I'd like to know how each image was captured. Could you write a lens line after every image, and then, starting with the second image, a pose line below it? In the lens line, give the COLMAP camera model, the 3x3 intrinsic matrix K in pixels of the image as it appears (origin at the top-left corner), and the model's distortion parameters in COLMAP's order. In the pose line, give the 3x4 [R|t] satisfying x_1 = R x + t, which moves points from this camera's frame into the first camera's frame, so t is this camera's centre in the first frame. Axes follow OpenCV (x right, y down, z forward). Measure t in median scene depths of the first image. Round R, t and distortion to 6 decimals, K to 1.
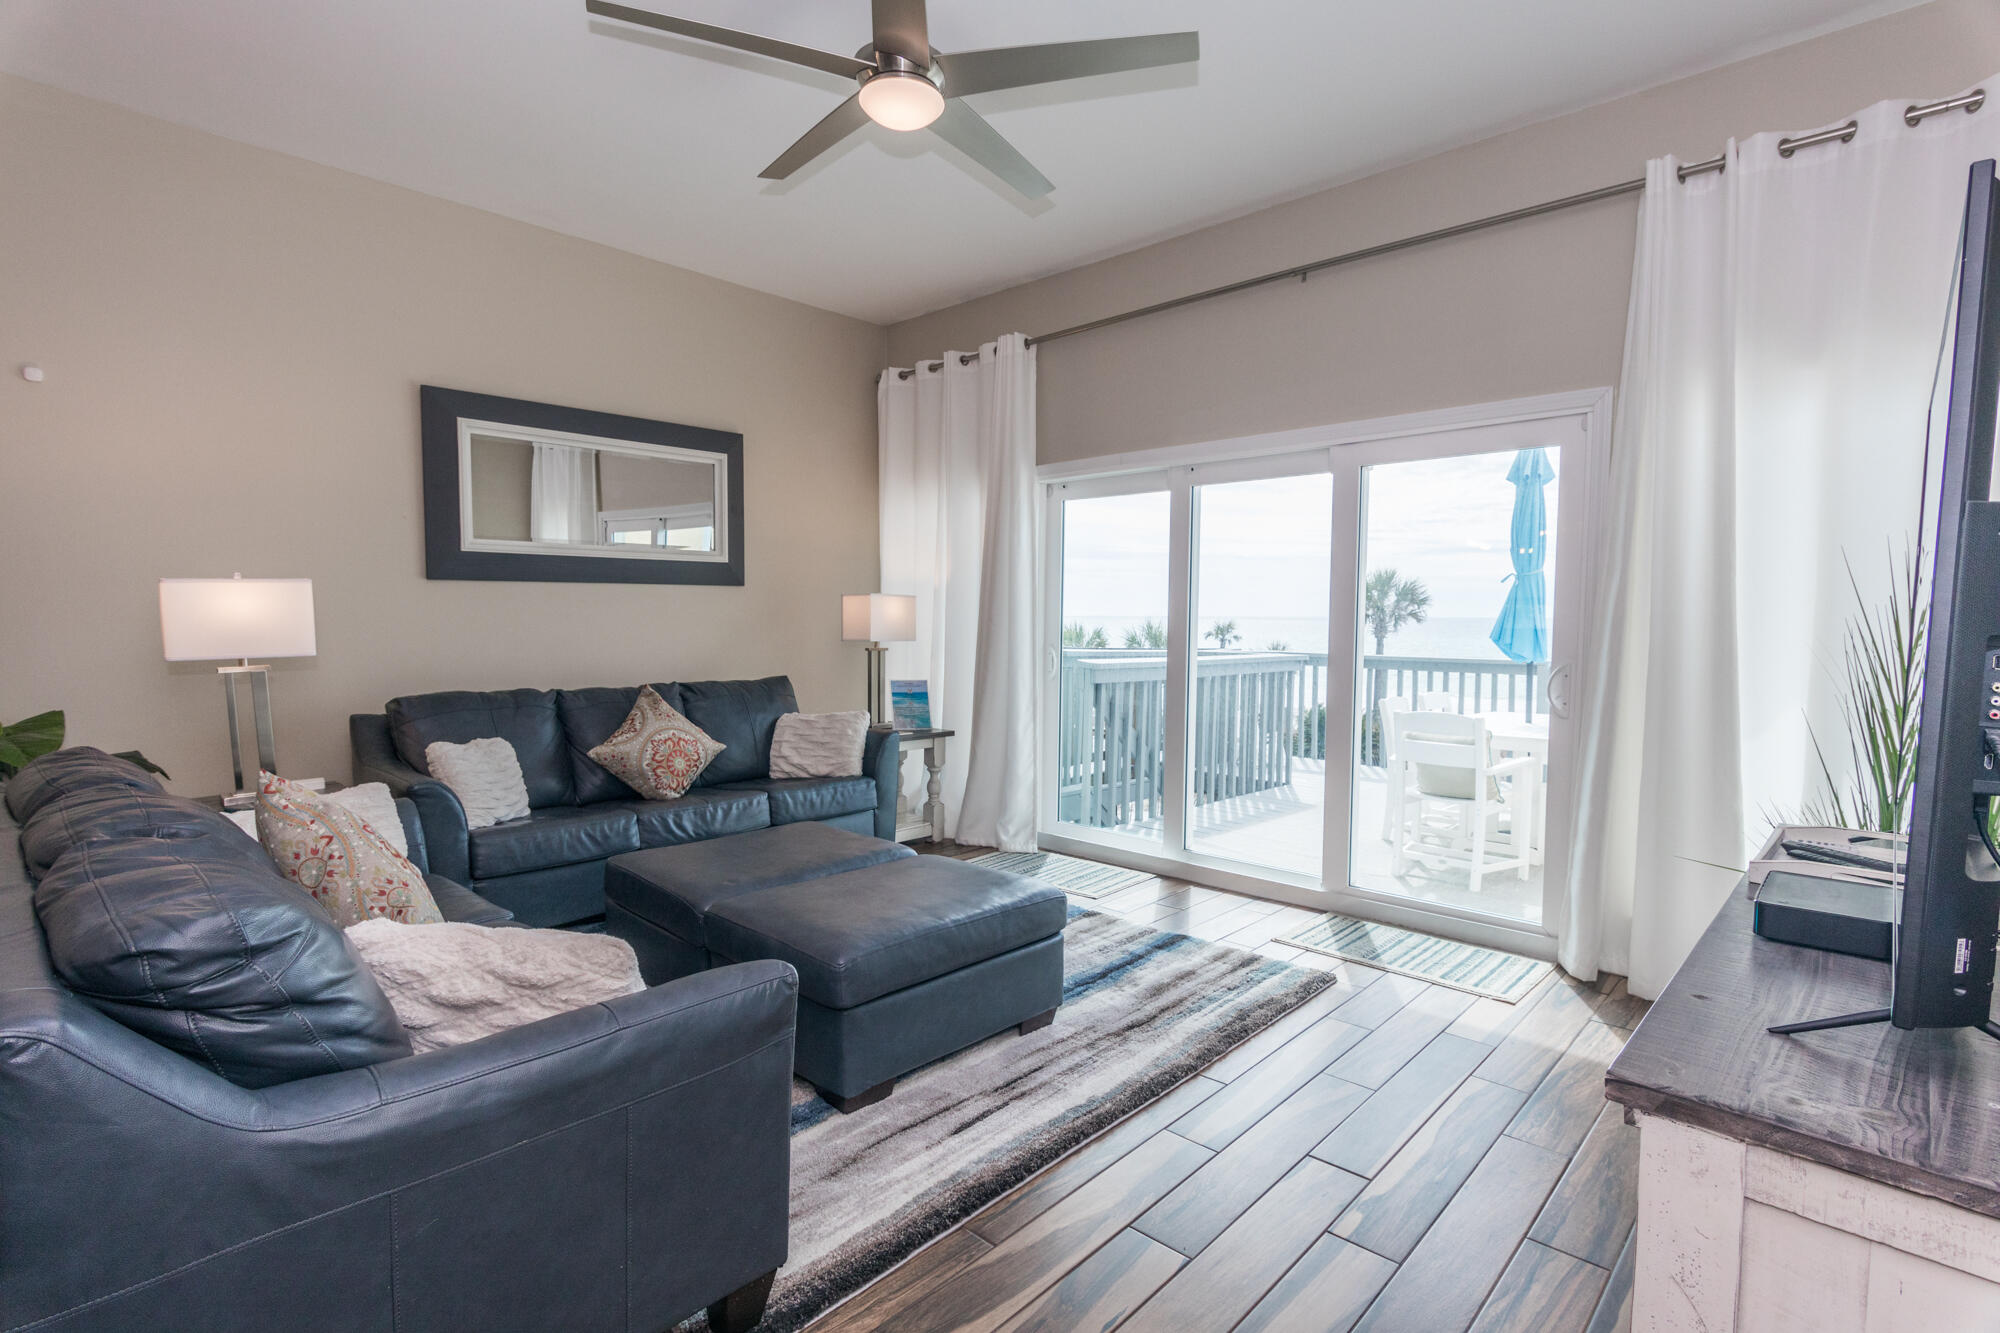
lens RADIAL K [[963.9, 0, 995.9], [0, 963.9, 668.8], [0, 0, 1]] dist [0.003677, -0.000115]
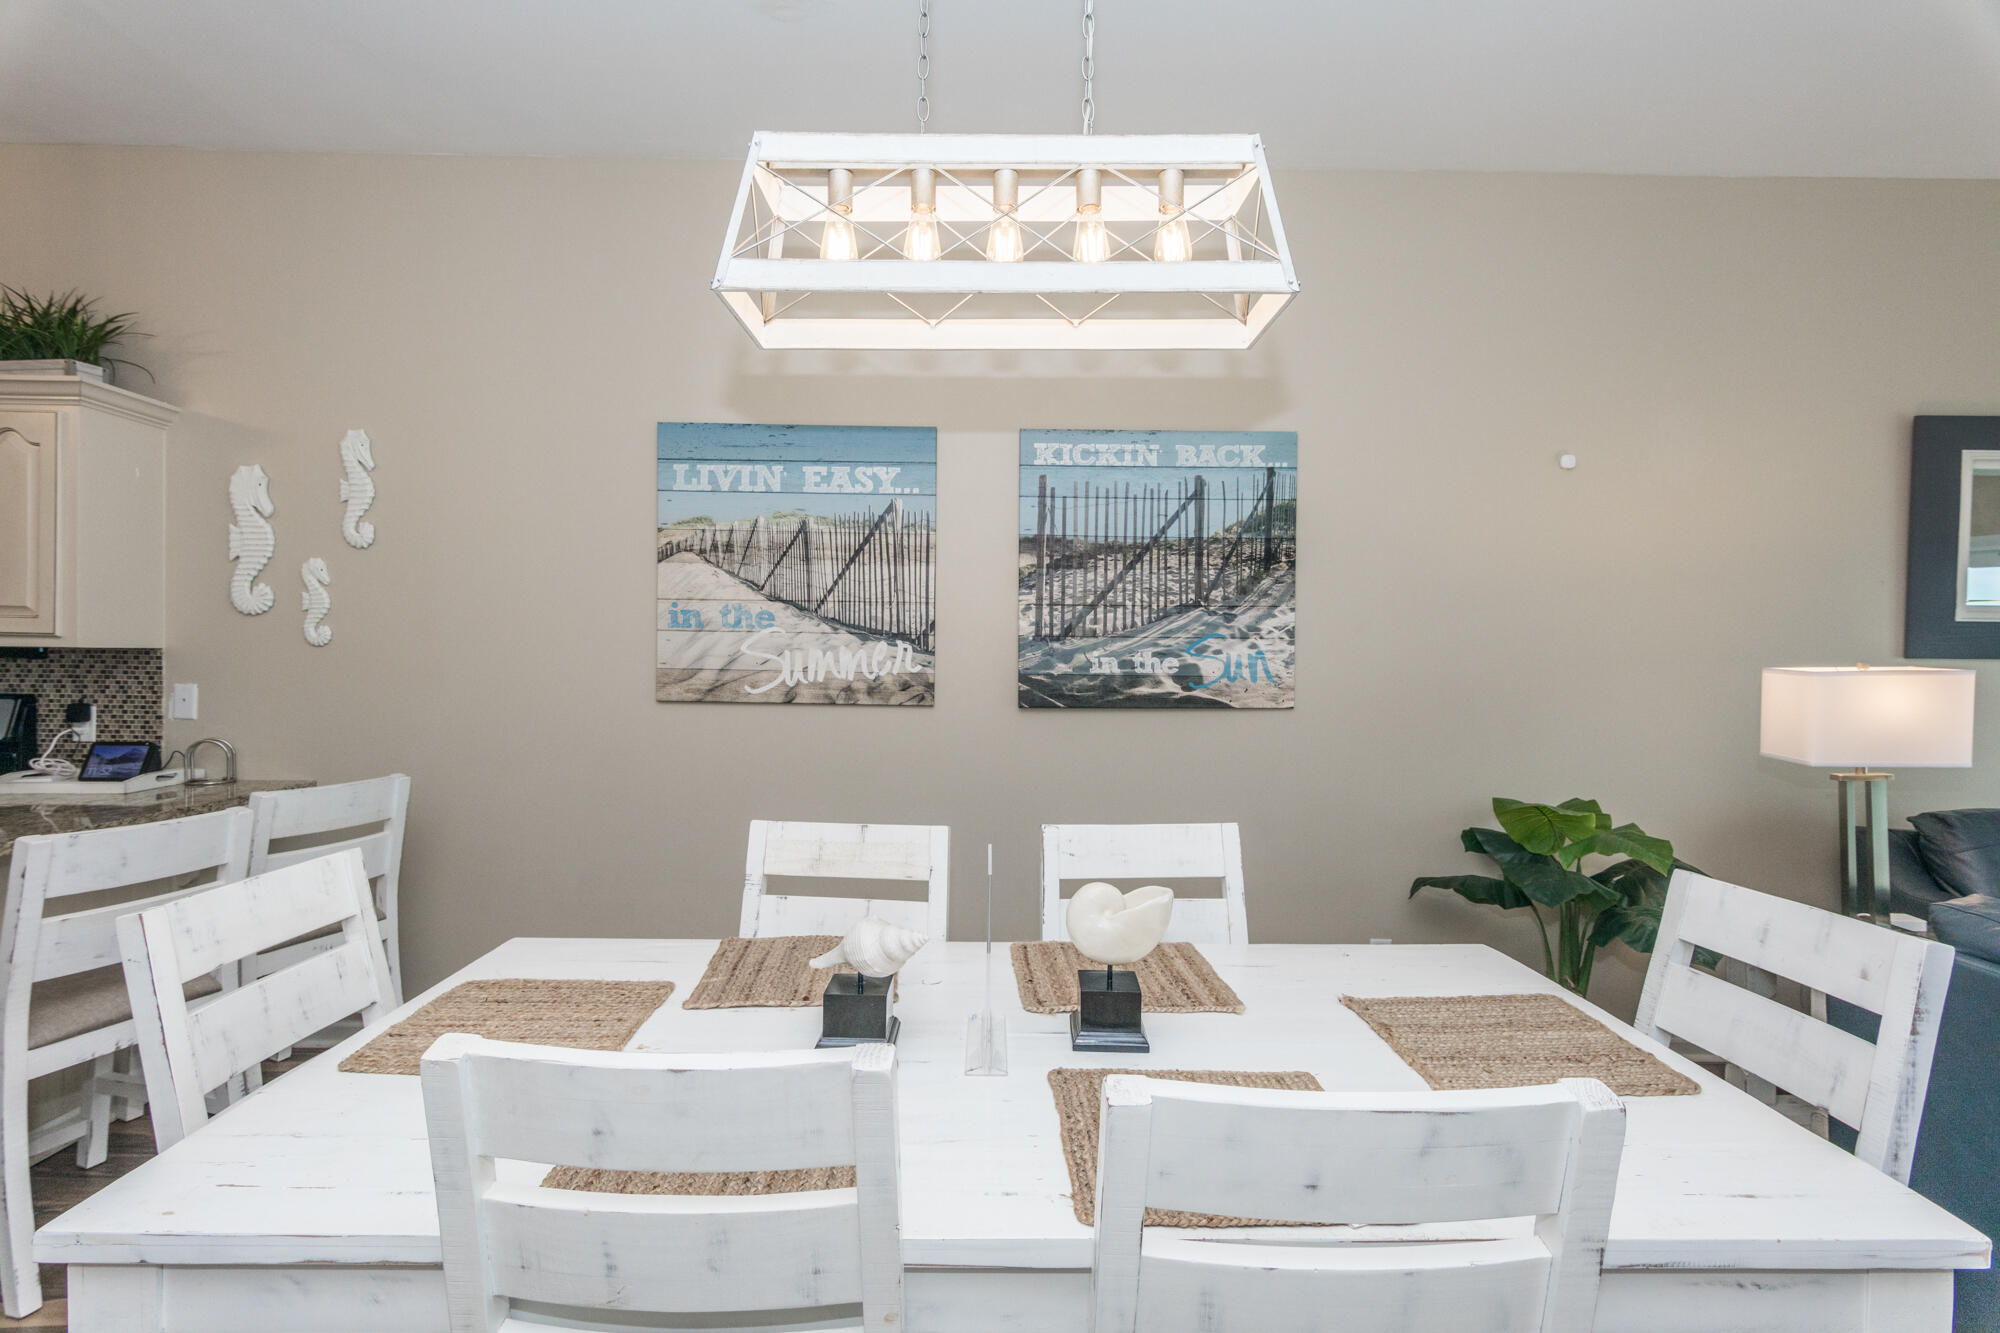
lens RADIAL K [[963.9, 0, 995.9], [0, 963.9, 668.8], [0, 0, 1]] dist [0.003677, -0.000115]
pose [[0.684556, 0.012545, -0.728852, -0.467968], [-0.050410, 0.998273, -0.030164, -0.019921], [0.727215, 0.057391, 0.684006, -0.077225]]
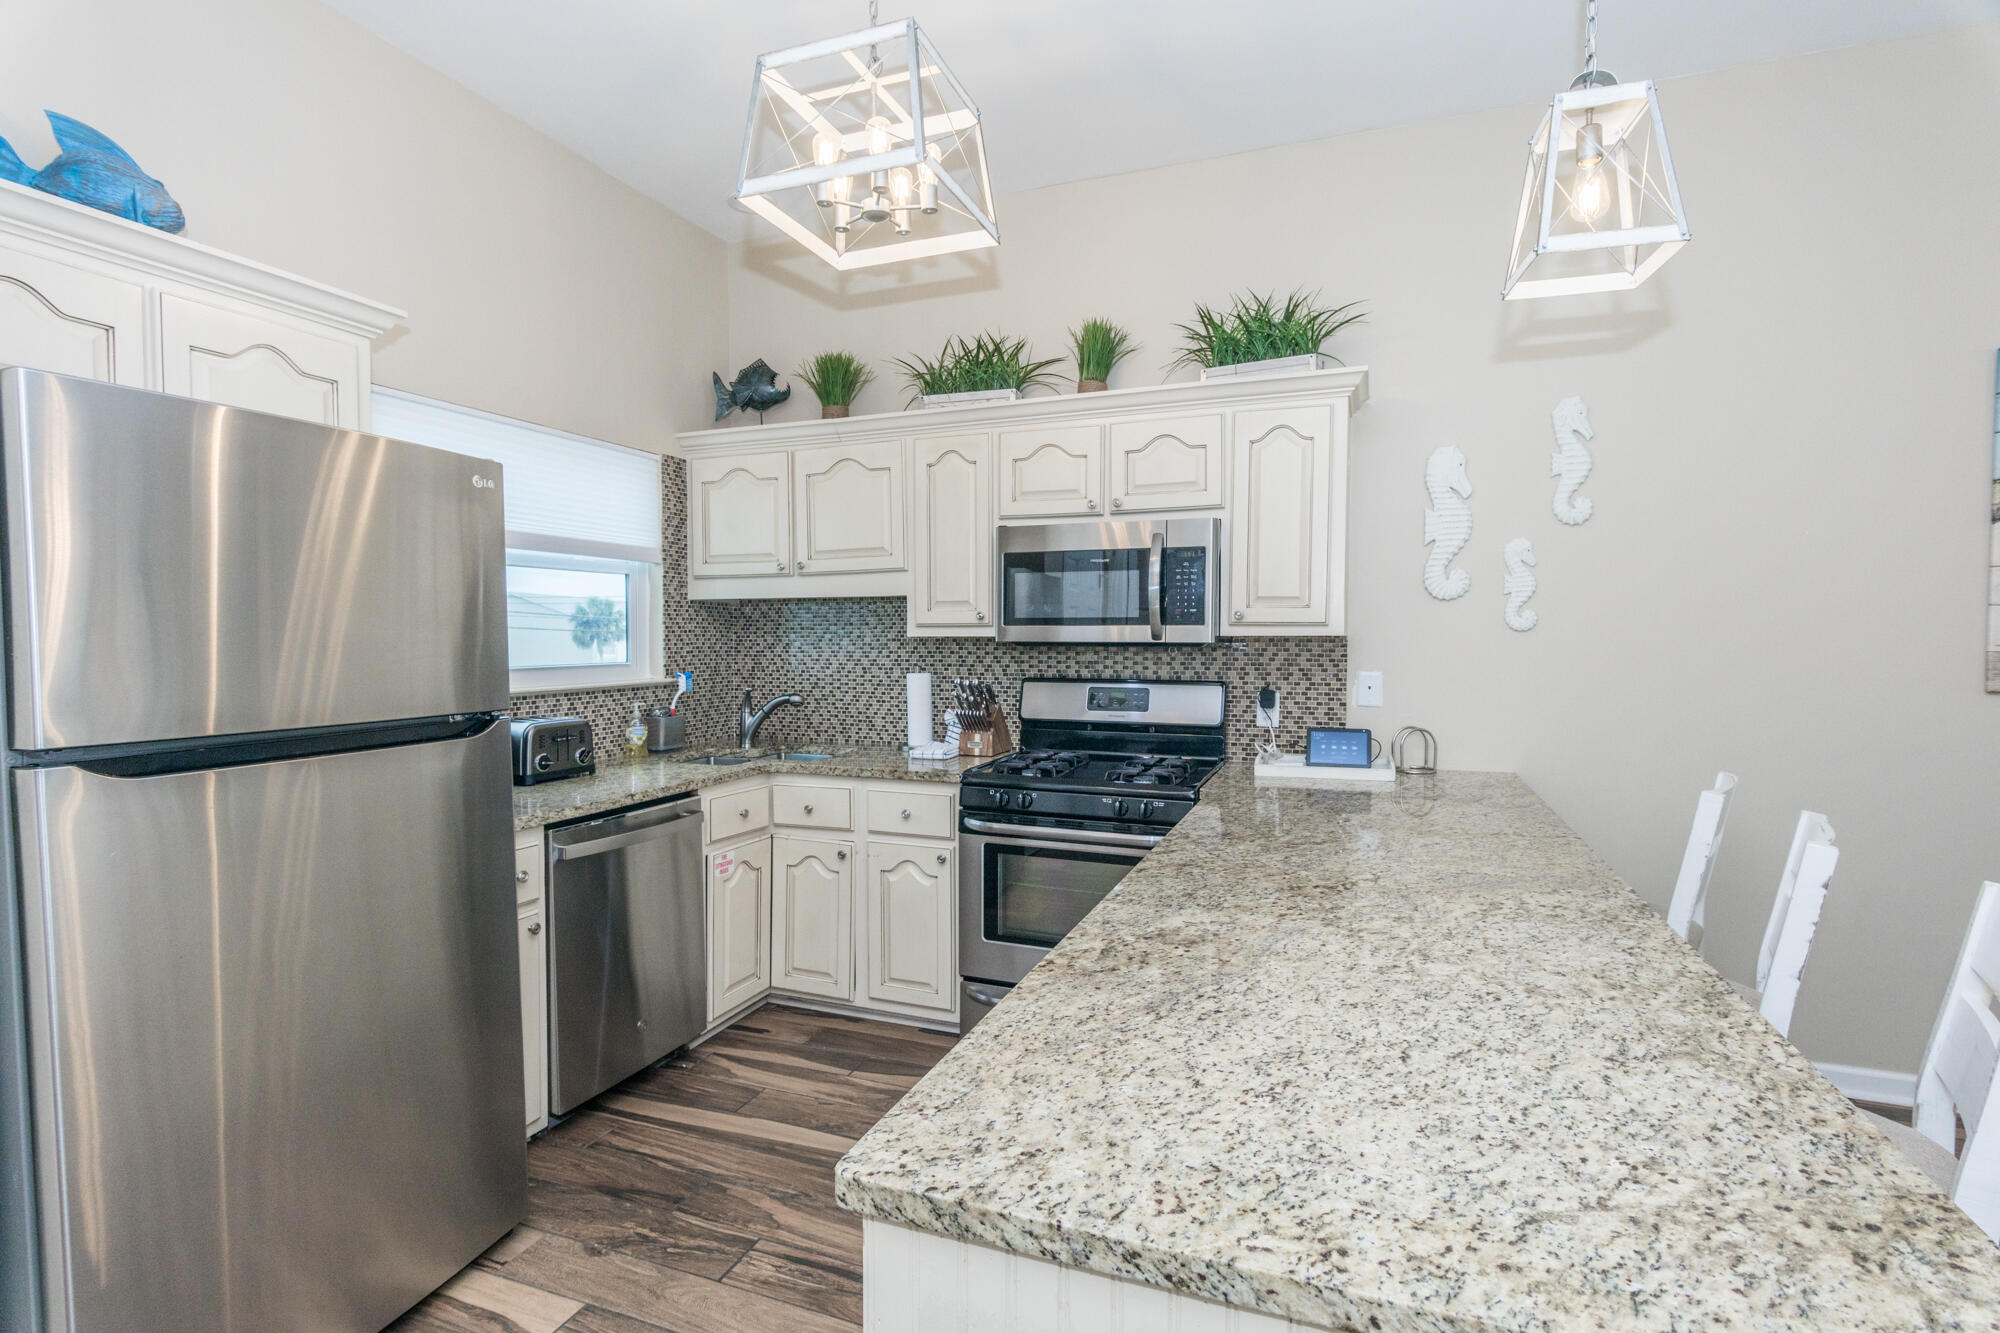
lens RADIAL K [[958.3, 0, 993.3], [0, 958.3, 669.5], [0, 0, 1]] dist [0.002283, 0.000273]
pose [[0.370582, 0.027435, -0.928395, -0.845702], [-0.047880, 0.998799, 0.010404, 0.004731], [0.927565, 0.040596, 0.371450, -0.549442]]
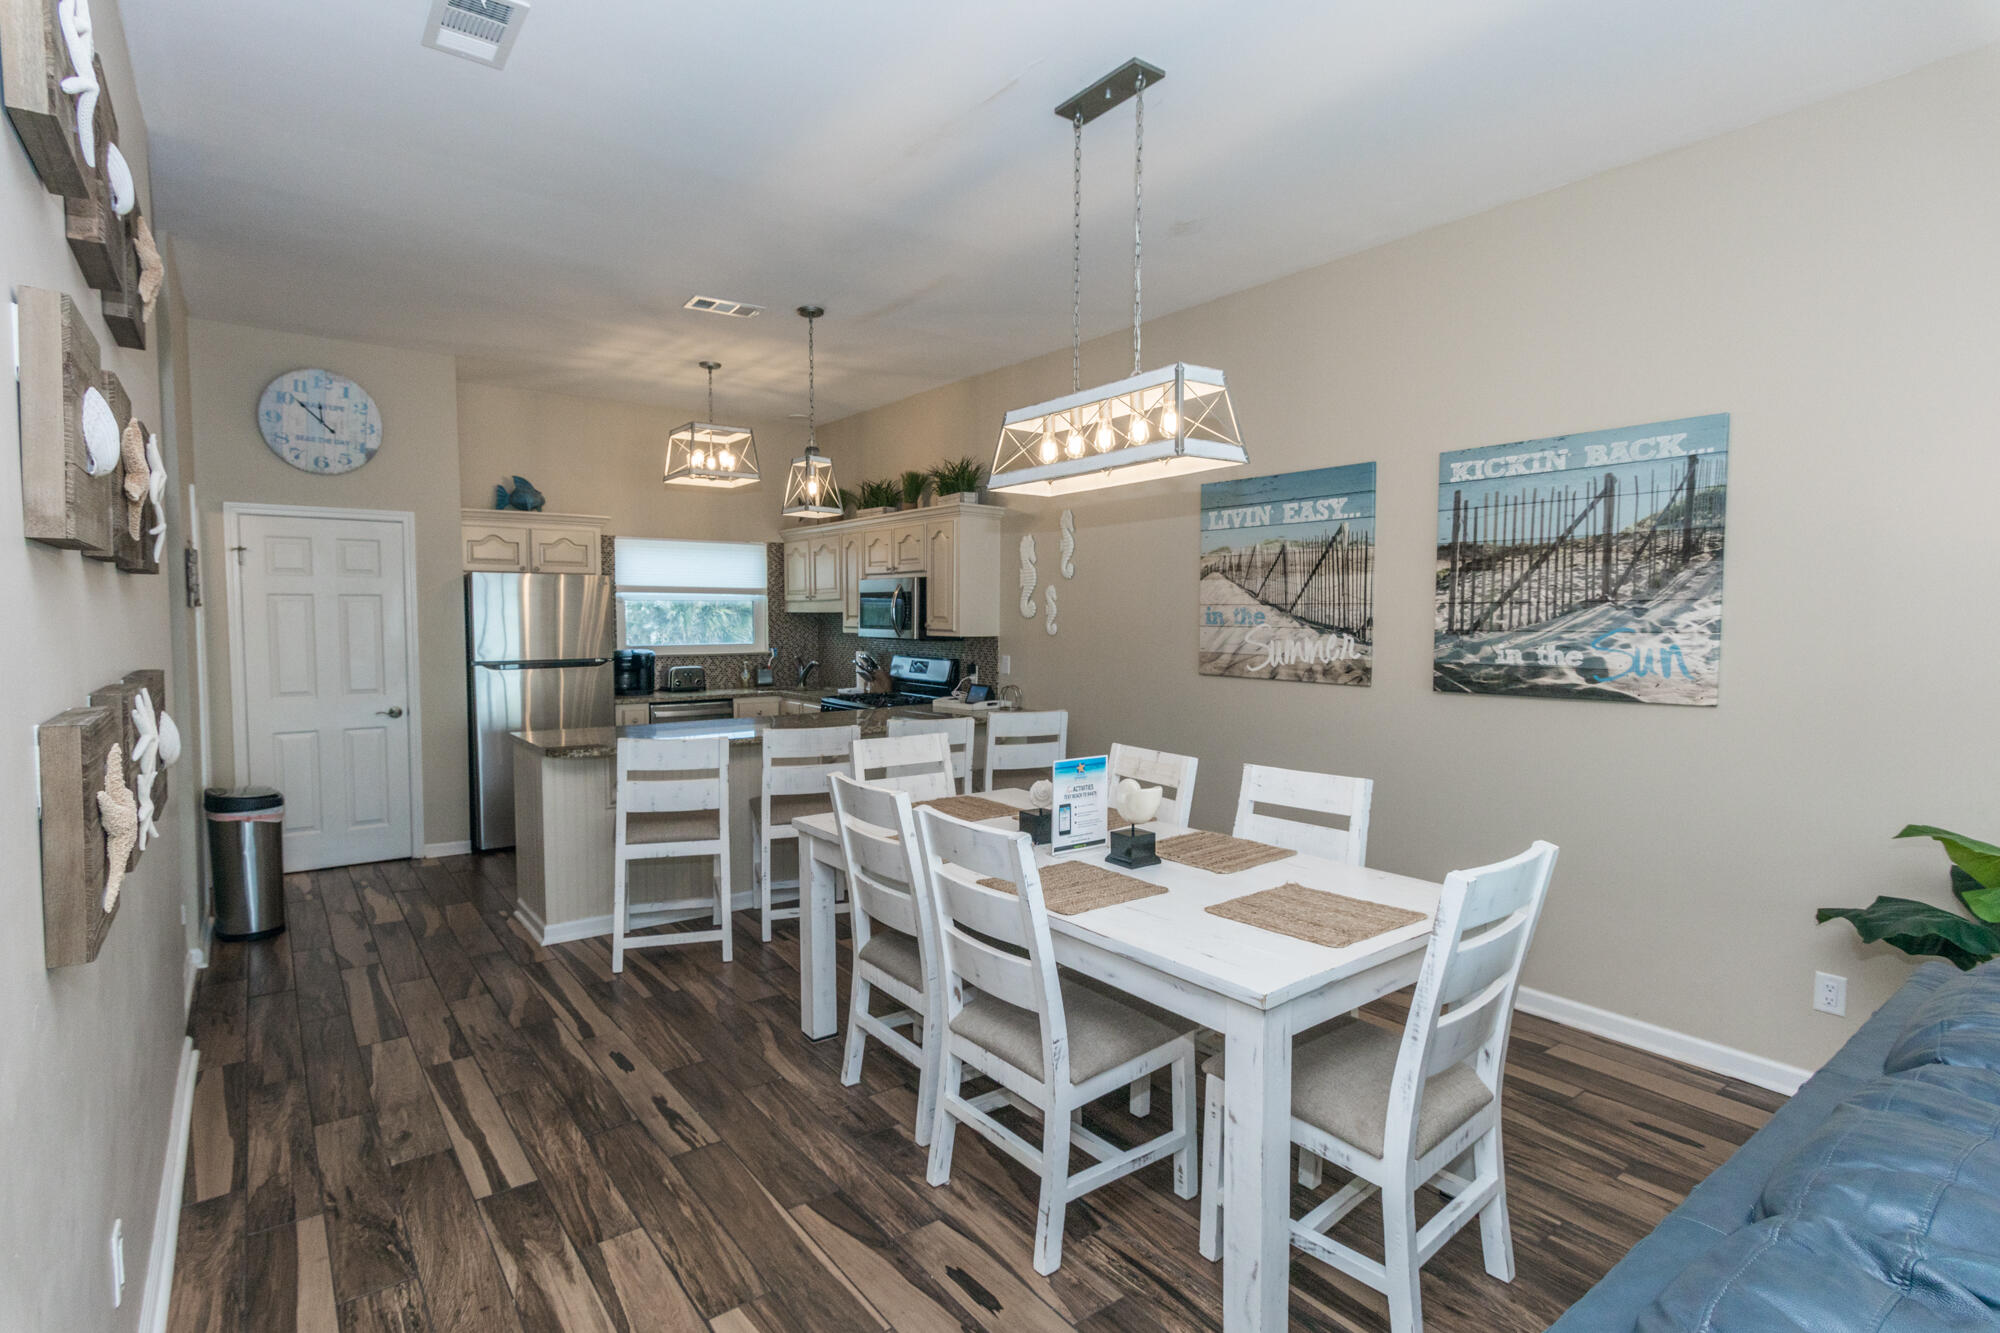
lens RADIAL K [[958.3, 0, 993.3], [0, 958.3, 669.5], [0, 0, 1]] dist [0.002283, 0.000273]
pose [[-0.171948, 0.049460, -0.983864, -0.085238], [-0.059083, 0.996423, 0.060418, -0.060007], [0.983333, 0.068518, -0.168411, 0.185694]]
